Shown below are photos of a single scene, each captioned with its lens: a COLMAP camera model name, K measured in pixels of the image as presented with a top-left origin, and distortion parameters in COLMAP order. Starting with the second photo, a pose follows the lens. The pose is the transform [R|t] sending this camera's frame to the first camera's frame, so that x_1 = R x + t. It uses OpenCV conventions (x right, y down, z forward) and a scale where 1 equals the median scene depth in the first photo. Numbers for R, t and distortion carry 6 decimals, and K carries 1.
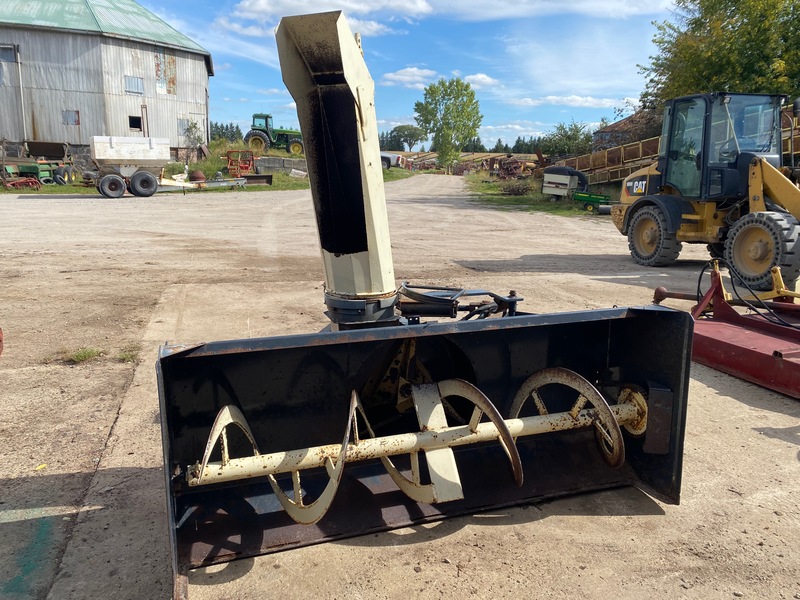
lens RADIAL K [[608.6, 0, 396.0], [0, 608.6, 301.9], [0, 0, 1]] dist [0.031688, -0.038103]
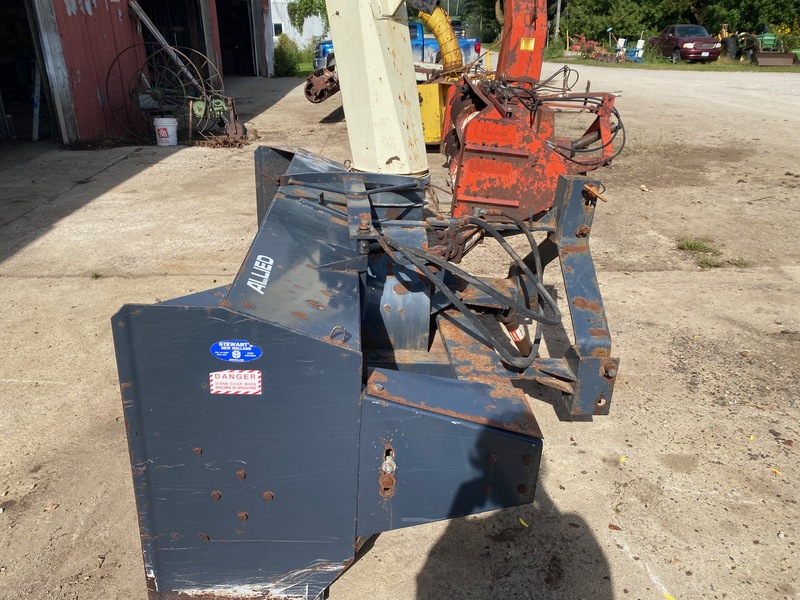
lens RADIAL K [[608.6, 0, 386.0], [0, 608.6, 296.4], [0, 0, 1]] dist [0.031688, -0.038103]
pose [[-0.268931, 0.364523, -0.891515, 0.096801], [-0.223811, 0.876627, 0.425950, -0.027780], [0.936795, 0.314082, -0.154168, 0.142565]]
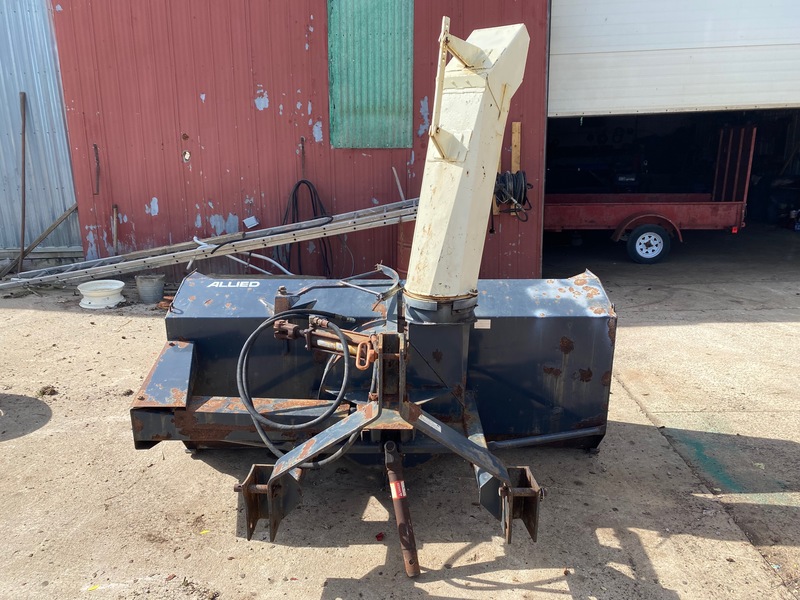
lens RADIAL K [[608.6, 0, 396.1], [0, 608.6, 295.8], [0, 0, 1]] dist [0.031688, -0.038103]
pose [[-0.950141, -0.084149, 0.300252, -0.034009], [0.062958, 0.891298, 0.449026, -0.053314], [-0.305399, 0.445541, -0.841561, 0.219951]]
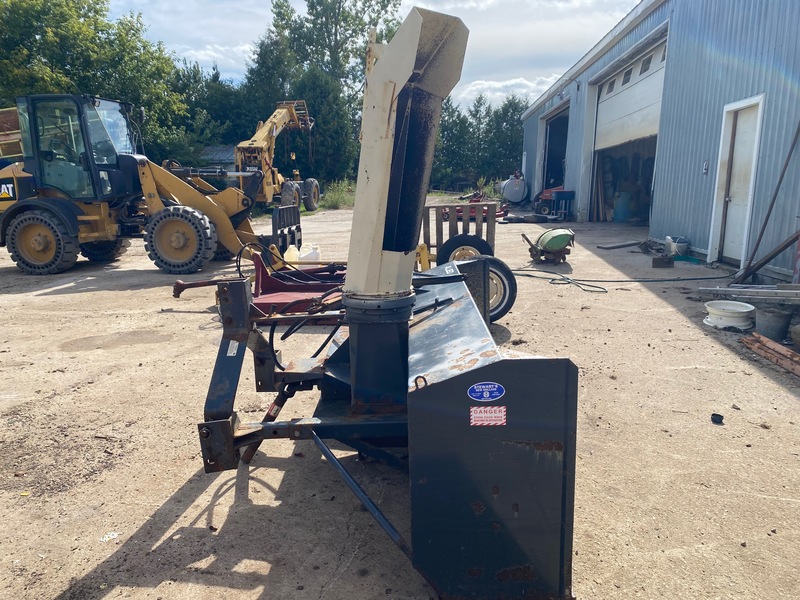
lens RADIAL K [[608.6, 0, 392.4], [0, 608.6, 301.7], [0, 0, 1]] dist [0.031688, -0.038103]
pose [[0.339240, -0.207834, 0.917454, -0.114942], [0.212698, 0.966978, 0.140405, -0.015727], [-0.916338, 0.147510, 0.372243, 0.073262]]
